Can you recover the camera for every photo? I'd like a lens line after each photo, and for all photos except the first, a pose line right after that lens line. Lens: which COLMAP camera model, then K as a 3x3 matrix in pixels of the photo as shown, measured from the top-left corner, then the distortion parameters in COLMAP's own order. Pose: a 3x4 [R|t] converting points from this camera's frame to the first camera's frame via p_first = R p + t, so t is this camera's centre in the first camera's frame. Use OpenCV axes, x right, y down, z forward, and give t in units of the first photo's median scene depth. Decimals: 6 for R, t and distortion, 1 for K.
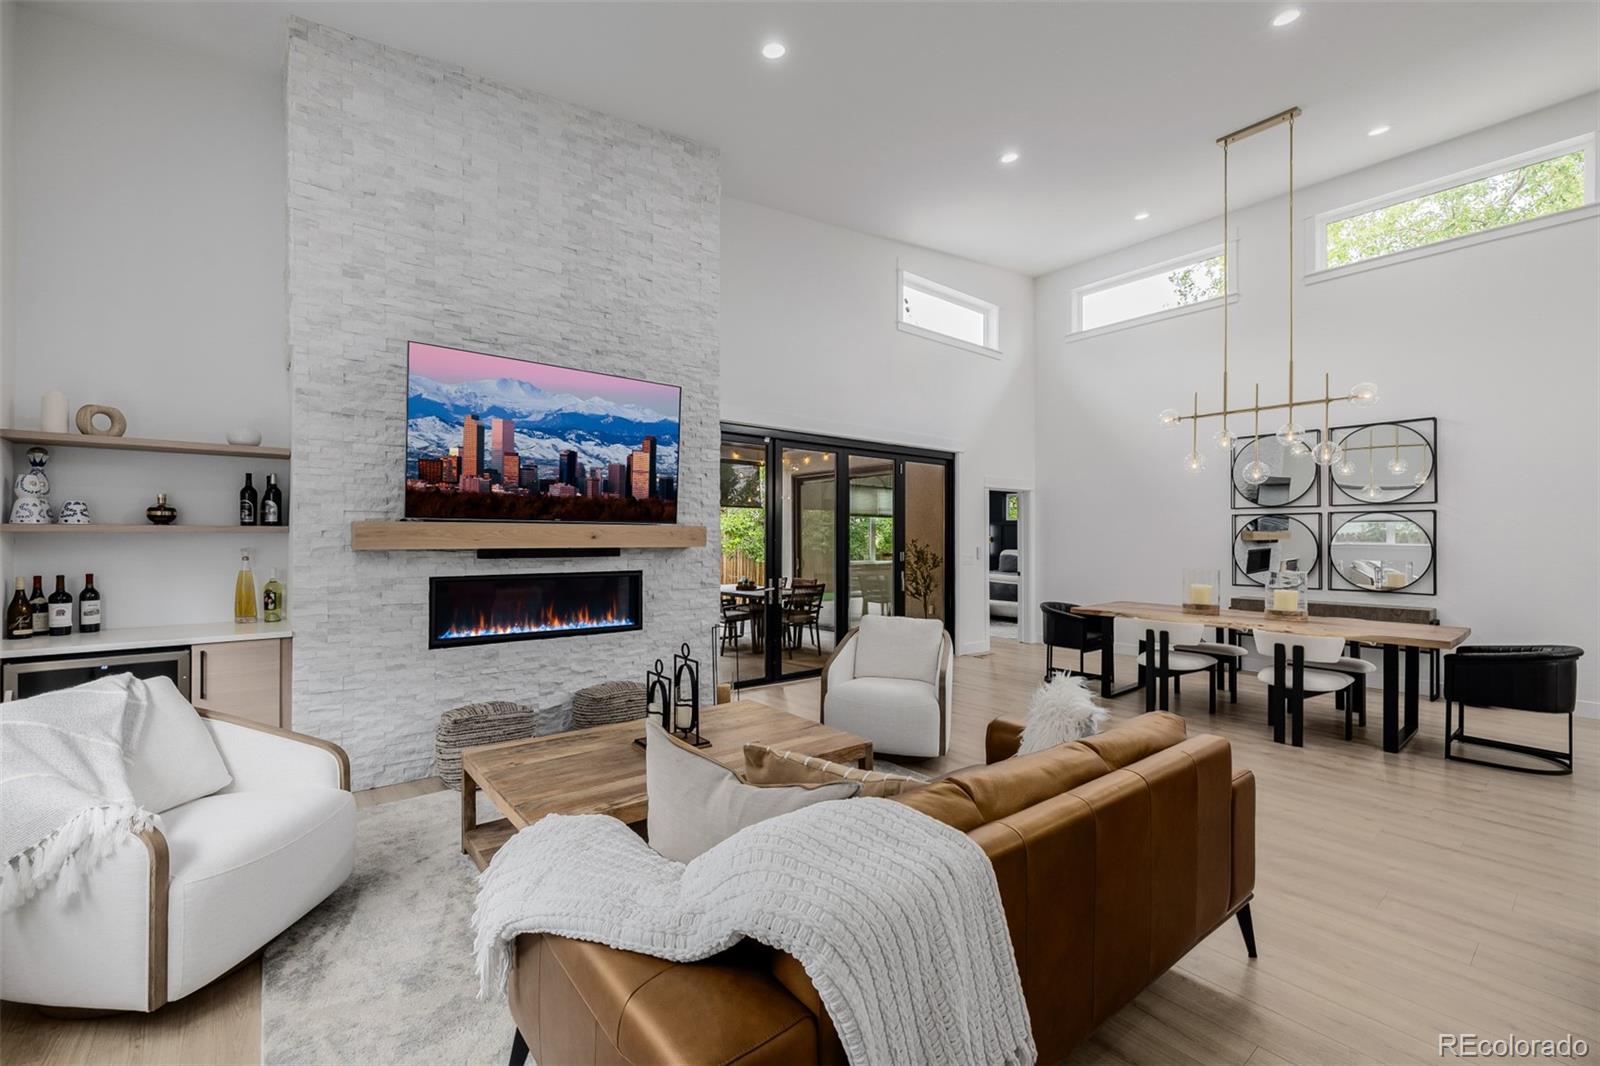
lens RADIAL K [[669.2, 0, 800.0], [0, 669.2, 533.0], [0, 0, 1]] dist [0.001052, 0.000654]
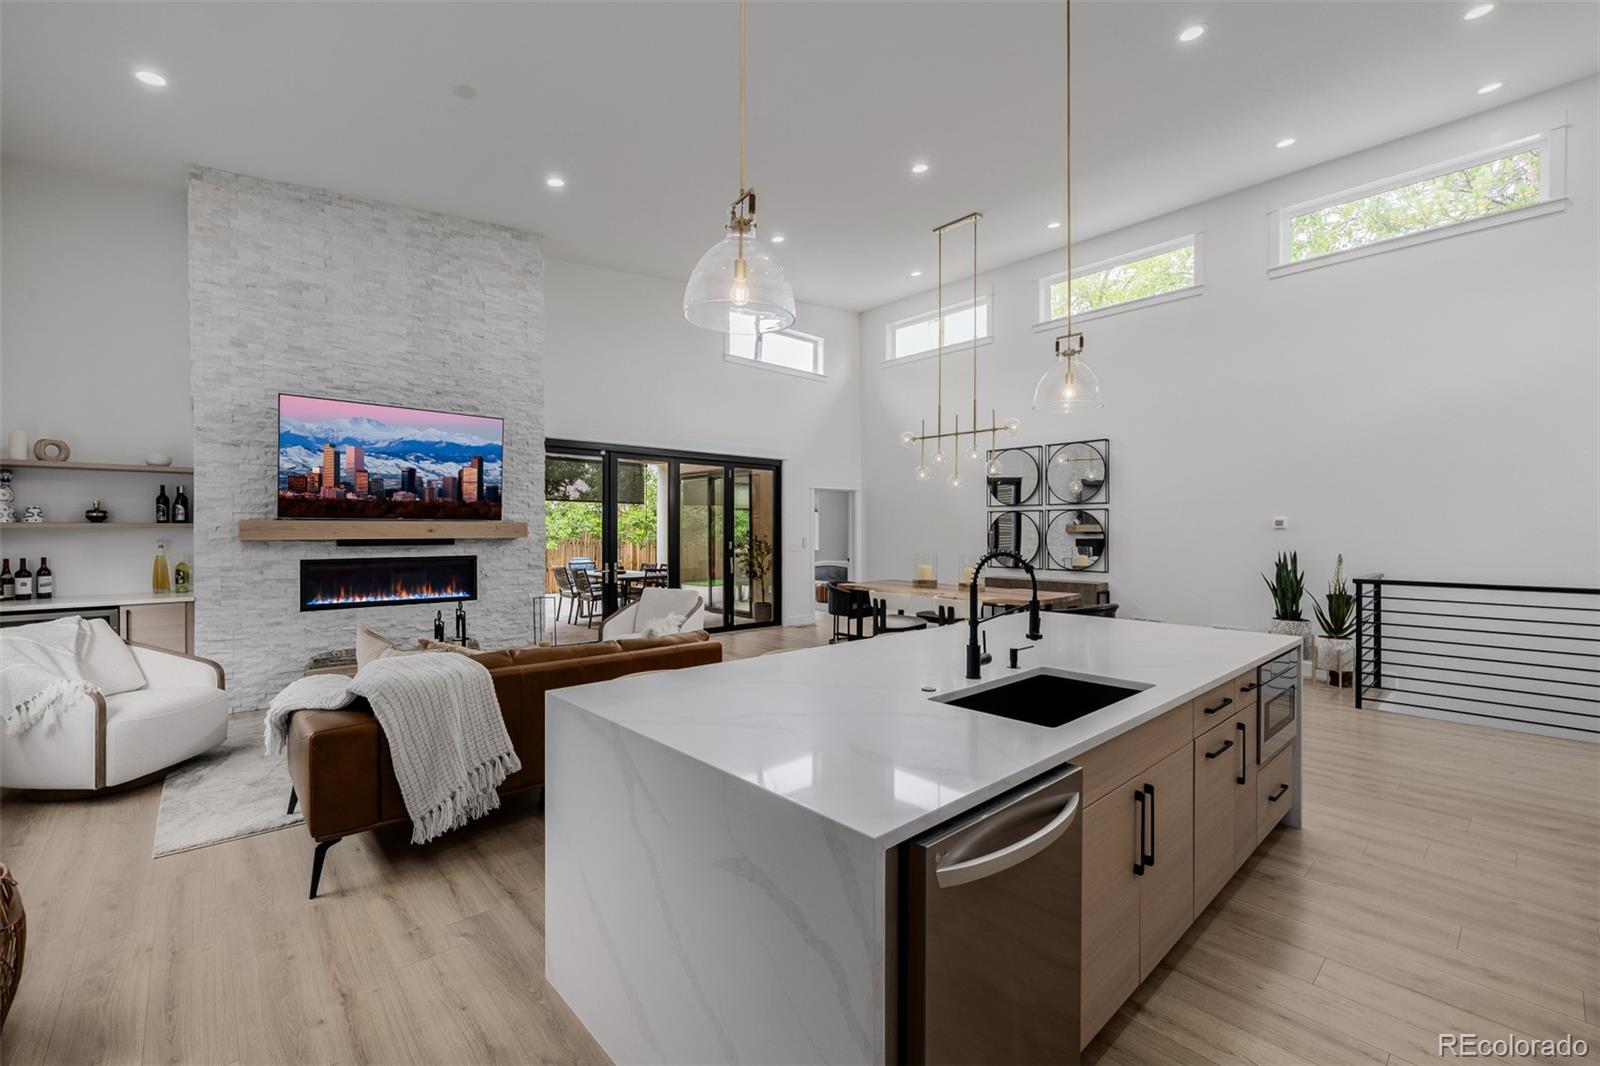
lens RADIAL K [[665.5, 0, 795.5], [0, 665.5, 529.4], [0, 0, 1]] dist [0.004702, -0.000304]
pose [[0.998681, -0.001807, 0.051322, 0.379642], [0.001420, 0.999970, 0.007586, -0.005849], [-0.051335, -0.007503, 0.998653, -0.411590]]
